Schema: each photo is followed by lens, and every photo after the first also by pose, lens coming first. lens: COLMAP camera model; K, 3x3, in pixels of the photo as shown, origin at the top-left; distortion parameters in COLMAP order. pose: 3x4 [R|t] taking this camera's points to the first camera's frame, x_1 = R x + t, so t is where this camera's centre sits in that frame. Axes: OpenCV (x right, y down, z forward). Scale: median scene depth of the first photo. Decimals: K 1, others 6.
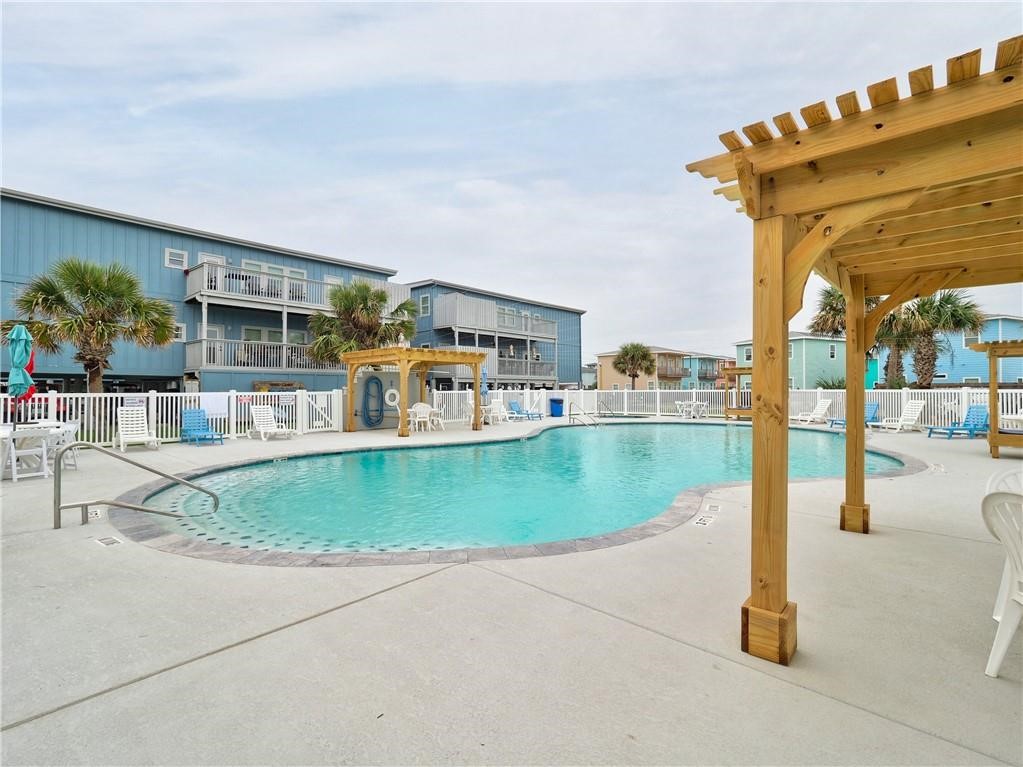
lens RADIAL K [[498.4, 0, 510.3], [0, 498.4, 388.7], [0, 0, 1]] dist [-0.002222, -0.000425]
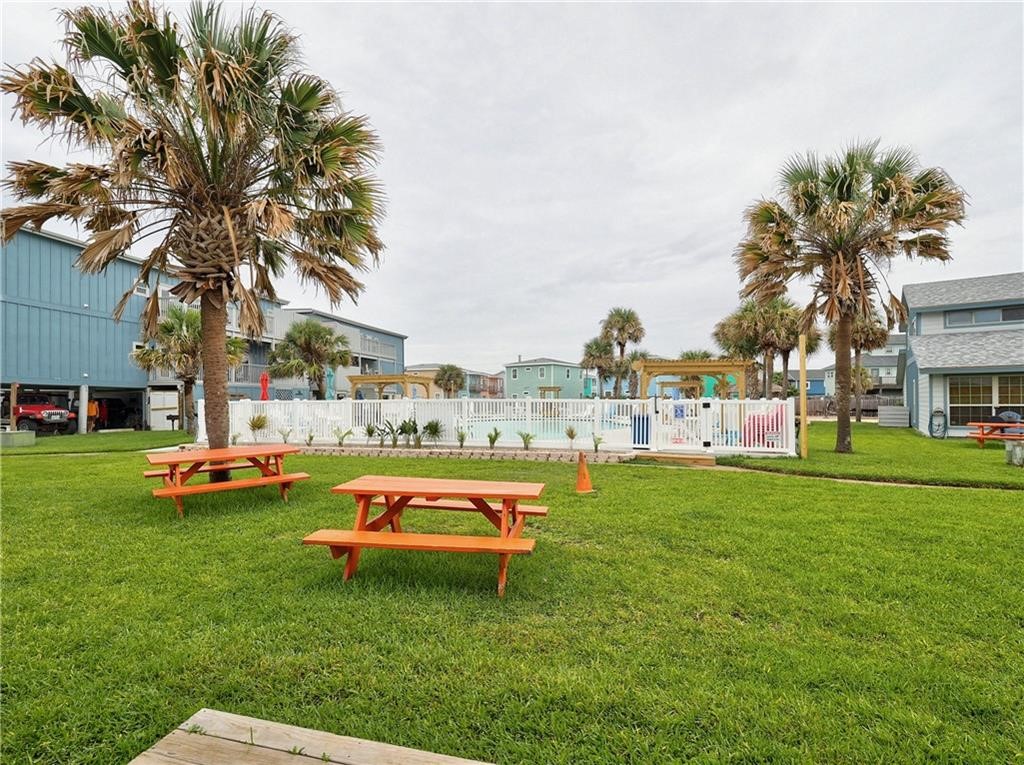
lens RADIAL K [[498.9, 0, 510.8], [0, 498.9, 387.7], [0, 0, 1]] dist [-0.002222, -0.000425]
pose [[0.880470, 0.018044, 0.473759, -0.233957], [-0.008373, 0.999711, -0.022515, -0.003958], [-0.474029, 0.015857, 0.880367, -0.219500]]
